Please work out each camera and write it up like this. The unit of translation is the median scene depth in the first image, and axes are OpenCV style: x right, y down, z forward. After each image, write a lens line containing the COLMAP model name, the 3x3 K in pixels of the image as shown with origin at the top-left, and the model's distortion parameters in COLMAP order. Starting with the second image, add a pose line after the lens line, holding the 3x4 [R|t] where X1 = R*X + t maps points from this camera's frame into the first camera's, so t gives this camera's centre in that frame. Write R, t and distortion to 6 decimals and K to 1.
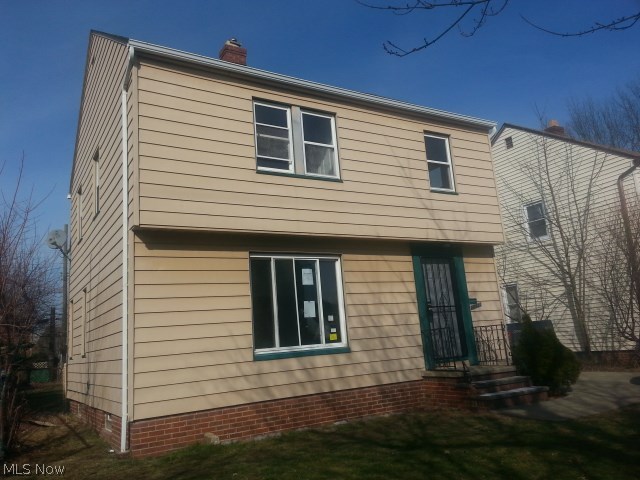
lens RADIAL K [[512.3, 0, 320.0], [0, 512.3, 240.0], [0, 0, 1]] dist [0.065347, -0.006911]
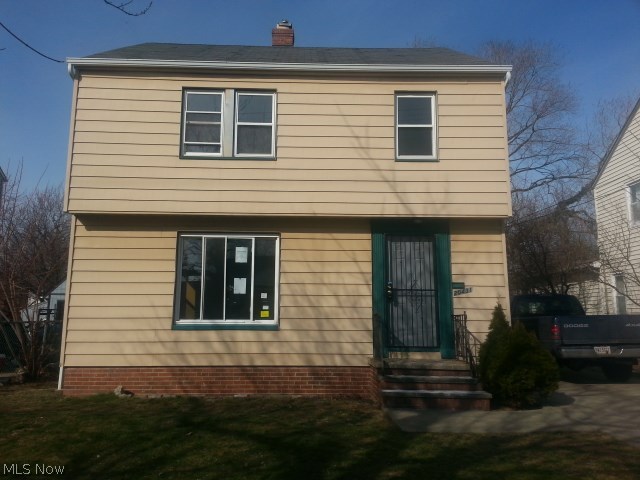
lens RADIAL K [[512.3, 0, 320.0], [0, 512.3, 240.0], [0, 0, 1]] dist [0.065347, -0.006911]
pose [[0.866298, 0.005621, -0.499495, 0.624057], [0.024826, 0.998216, 0.054291, -0.010621], [0.498909, -0.059433, 0.864614, 0.179008]]
